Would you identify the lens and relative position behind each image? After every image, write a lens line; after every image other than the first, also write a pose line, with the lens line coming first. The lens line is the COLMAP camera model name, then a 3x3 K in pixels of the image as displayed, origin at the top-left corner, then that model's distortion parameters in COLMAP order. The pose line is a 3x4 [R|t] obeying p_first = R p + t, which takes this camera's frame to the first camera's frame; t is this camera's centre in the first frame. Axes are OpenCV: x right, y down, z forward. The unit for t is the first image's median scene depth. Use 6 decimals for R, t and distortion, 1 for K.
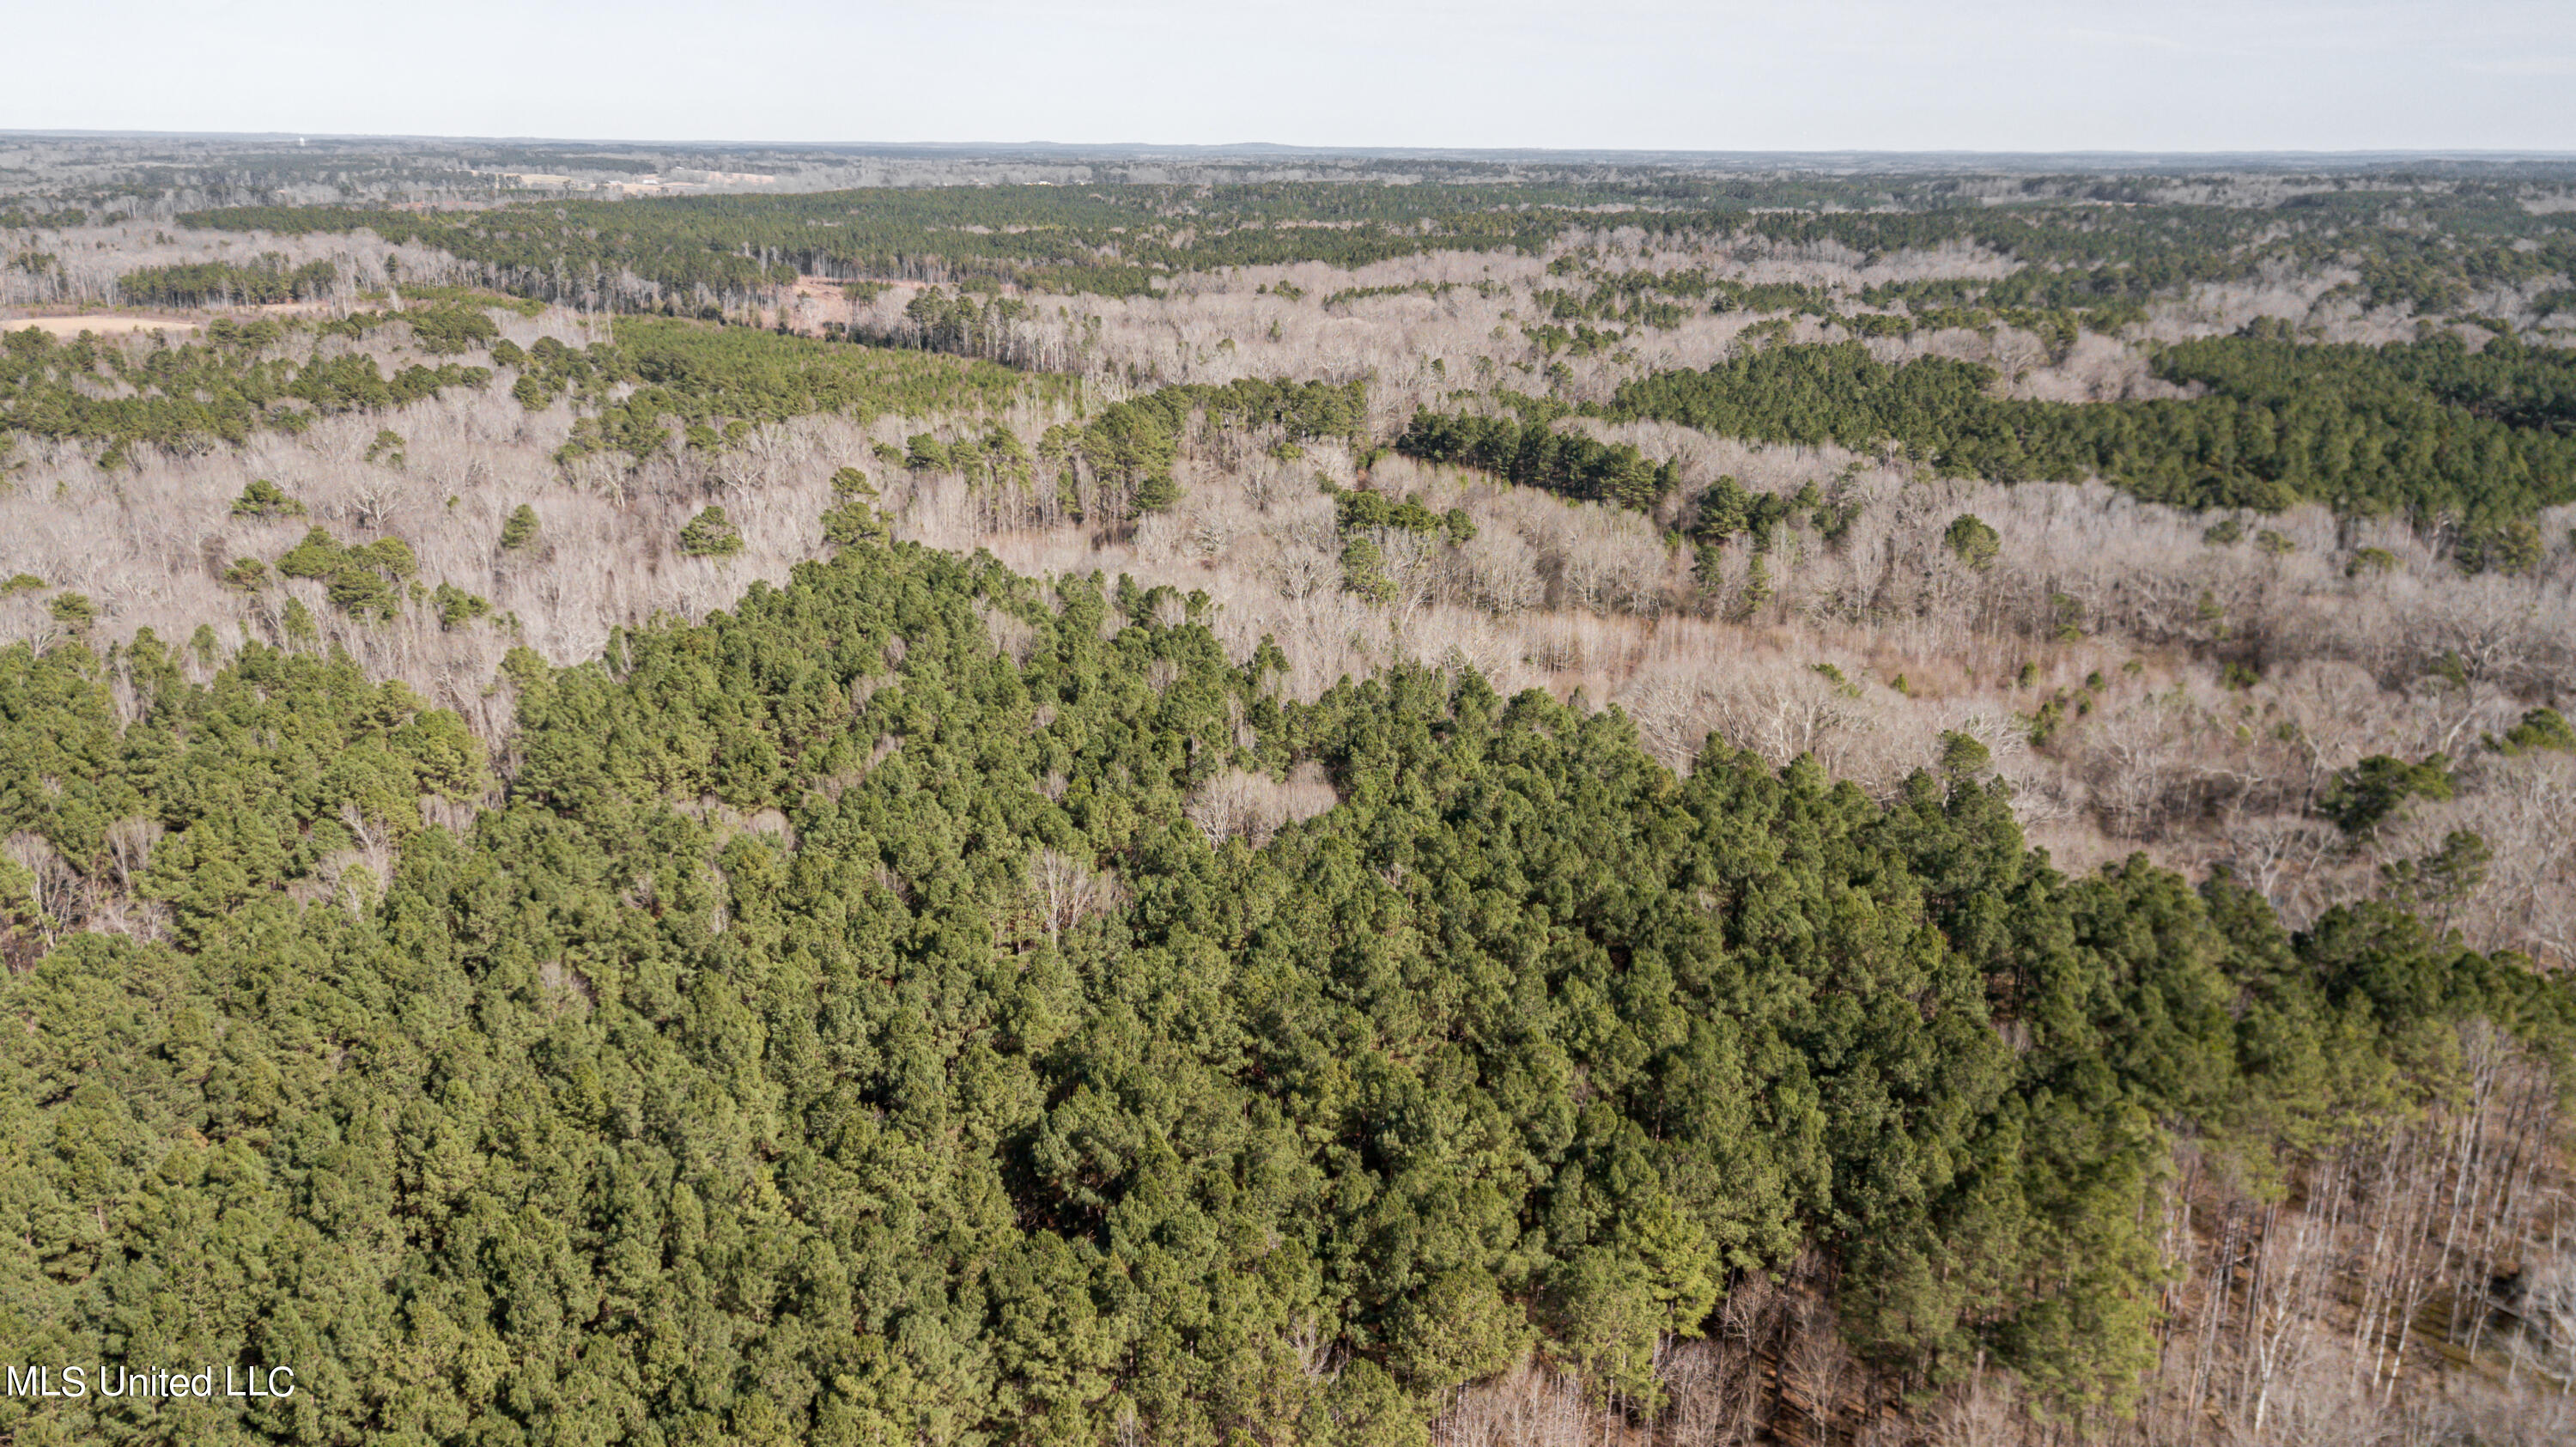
lens RADIAL K [[2011.3, 0, 1288.0], [0, 2011.3, 723.5], [0, 0, 1]] dist [0.011363, 0.033278]
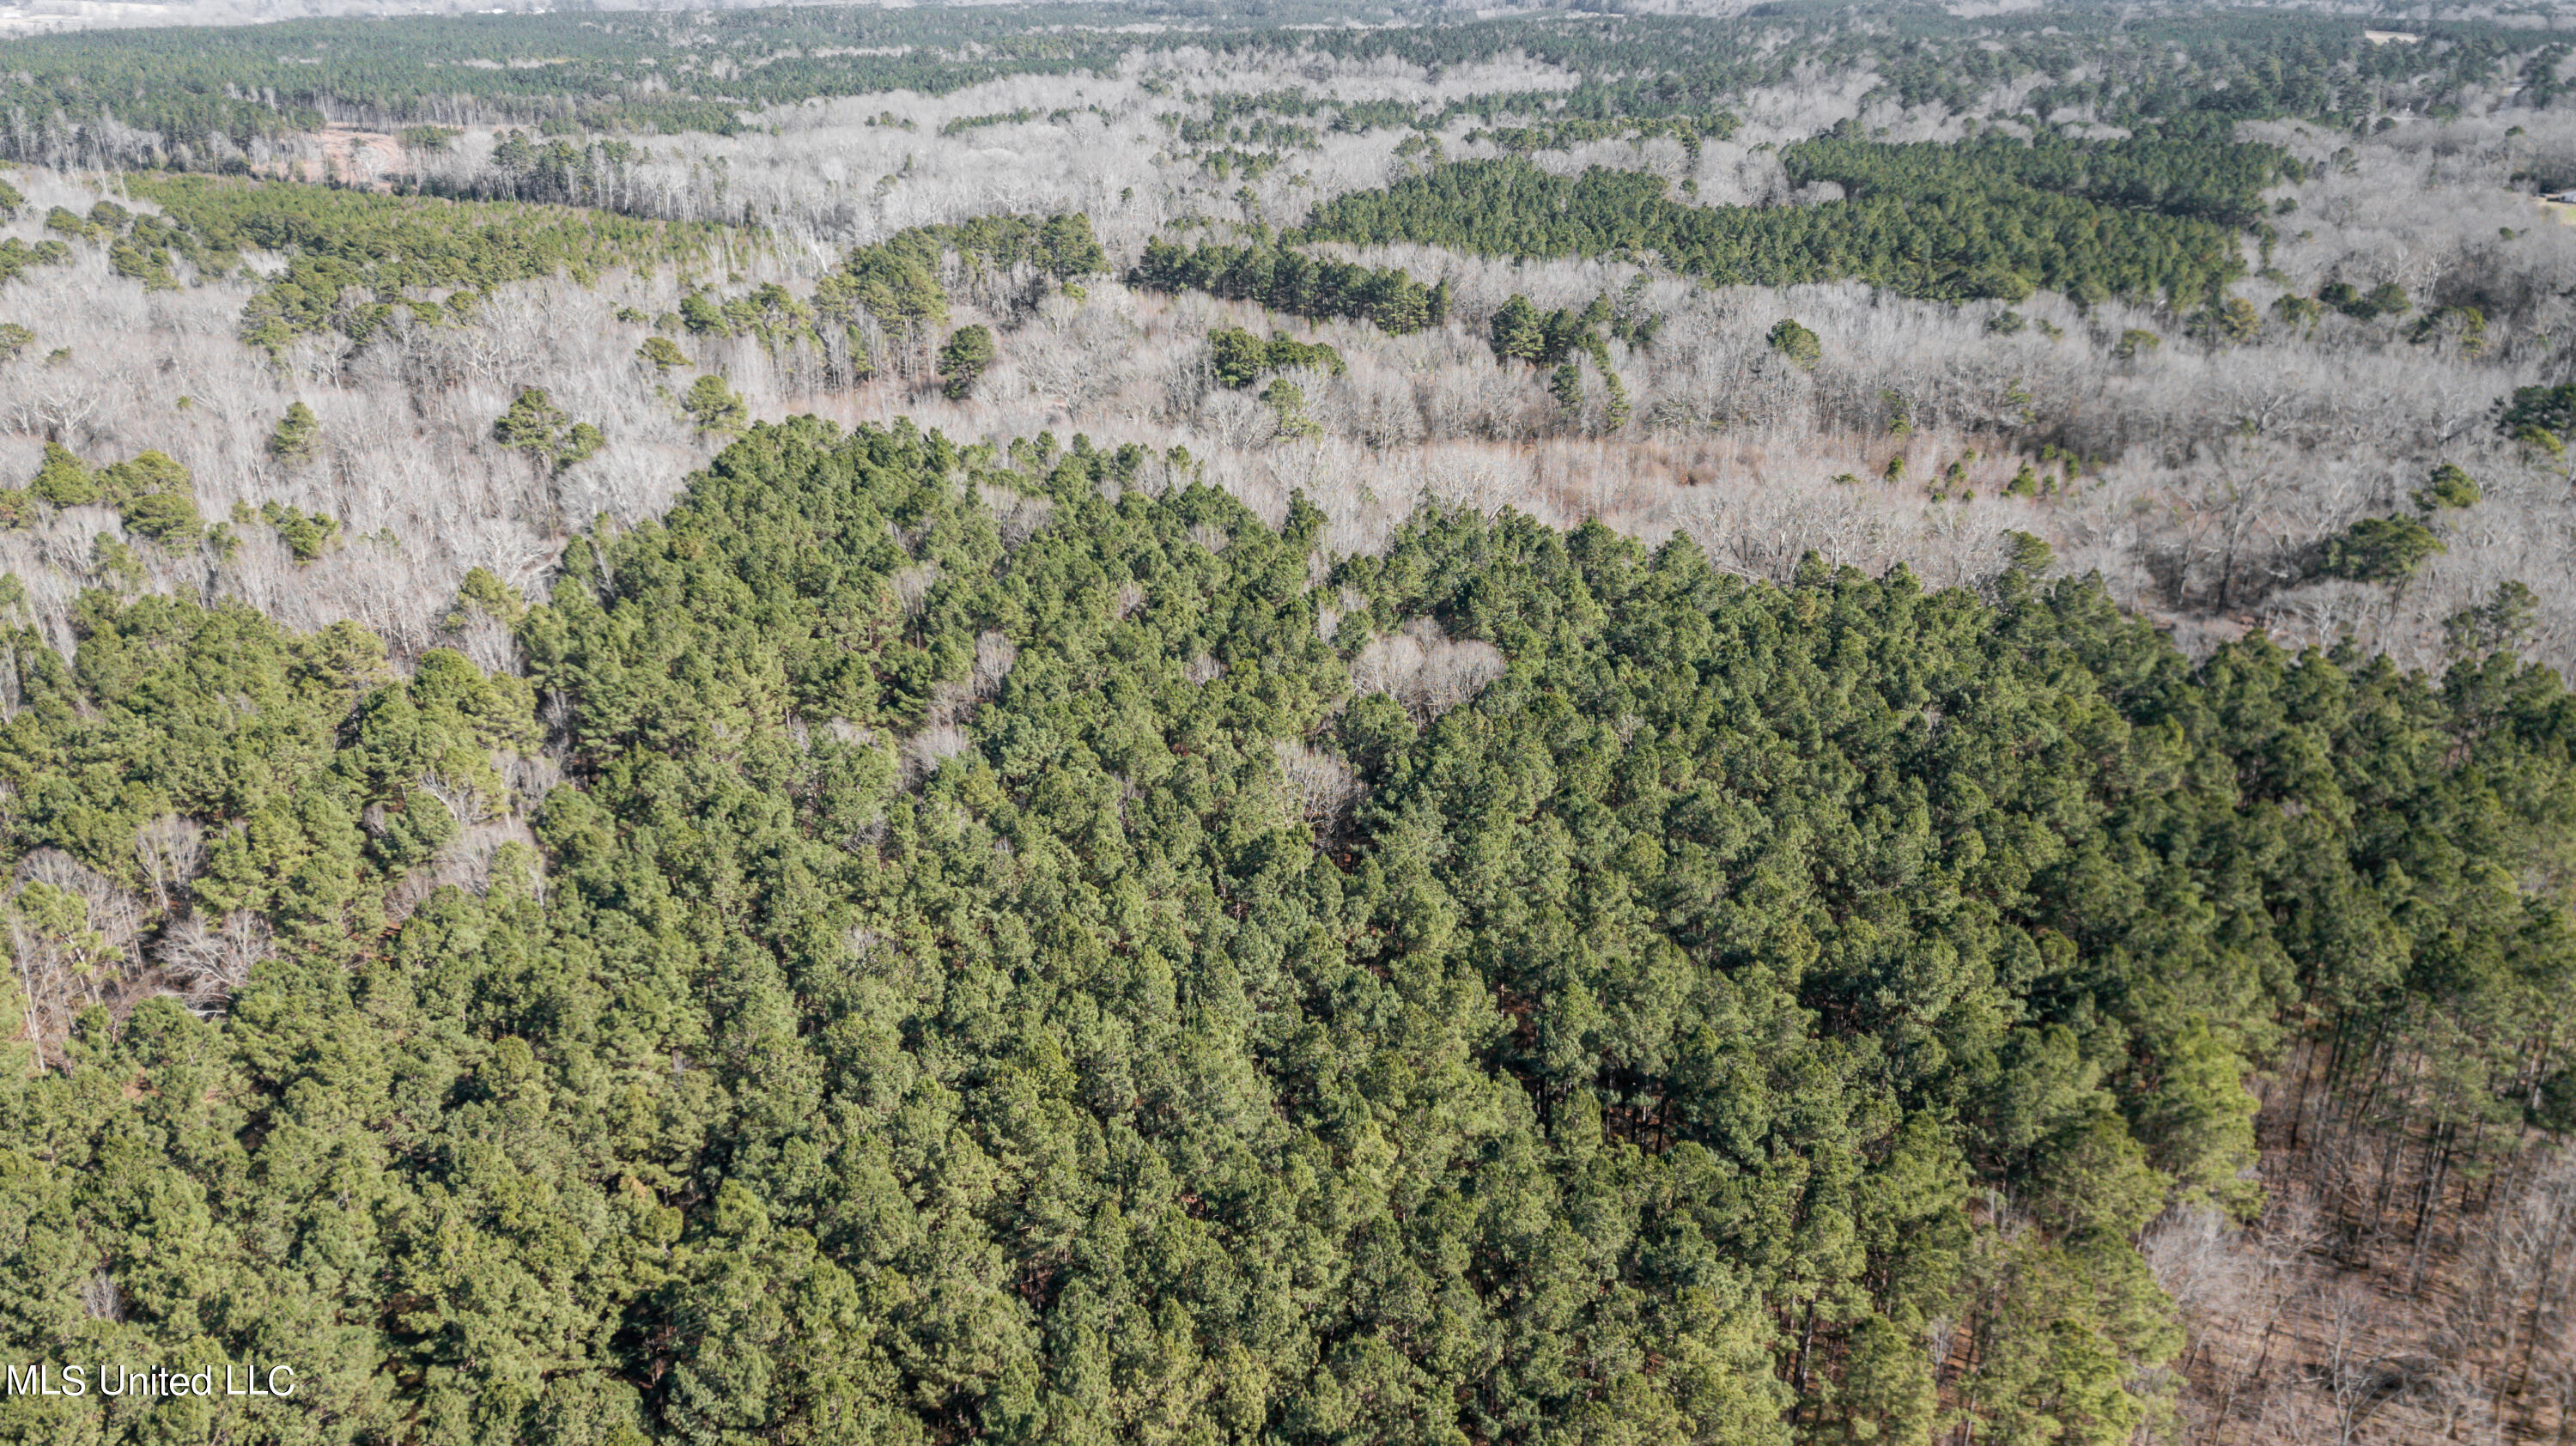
lens RADIAL K [[1983.5, 0, 1288.0], [0, 1983.5, 723.0], [0, 0, 1]] dist [0.009987, 0.037056]
pose [[0.964964, -0.105562, 0.240212, -0.117537], [0.084829, 0.991847, 0.095099, -0.010713], [-0.248292, -0.071390, 0.966051, 0.039161]]
